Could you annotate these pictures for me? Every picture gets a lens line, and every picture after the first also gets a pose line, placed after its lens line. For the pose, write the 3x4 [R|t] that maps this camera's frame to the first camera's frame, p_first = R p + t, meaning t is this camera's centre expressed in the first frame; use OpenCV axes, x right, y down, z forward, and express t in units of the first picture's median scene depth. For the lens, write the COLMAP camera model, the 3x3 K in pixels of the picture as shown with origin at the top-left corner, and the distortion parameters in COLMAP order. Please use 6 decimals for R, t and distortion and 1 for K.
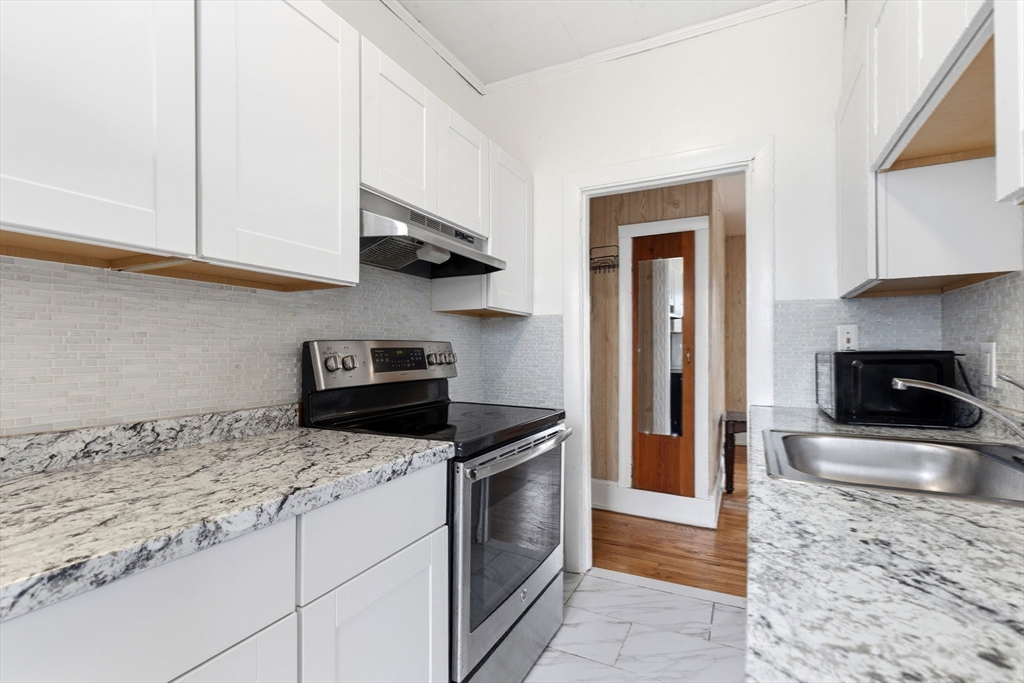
lens RADIAL K [[466.5, 0, 514.3], [0, 466.5, 343.9], [0, 0, 1]] dist [0.011106, -0.001194]
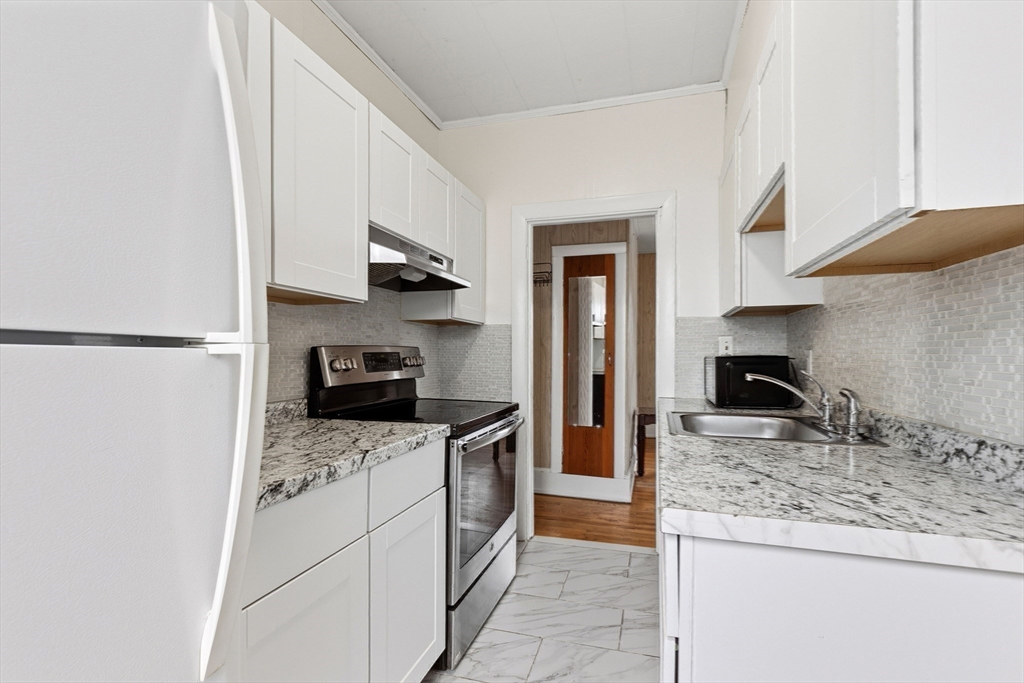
lens RADIAL K [[466.5, 0, 511.0], [0, 466.5, 348.0], [0, 0, 1]] dist [0.011106, -0.001194]
pose [[0.986557, 0.005294, 0.163332, -0.142623], [-0.005545, 0.999984, 0.001080, -0.006015], [-0.163324, -0.001971, 0.986571, -0.269821]]
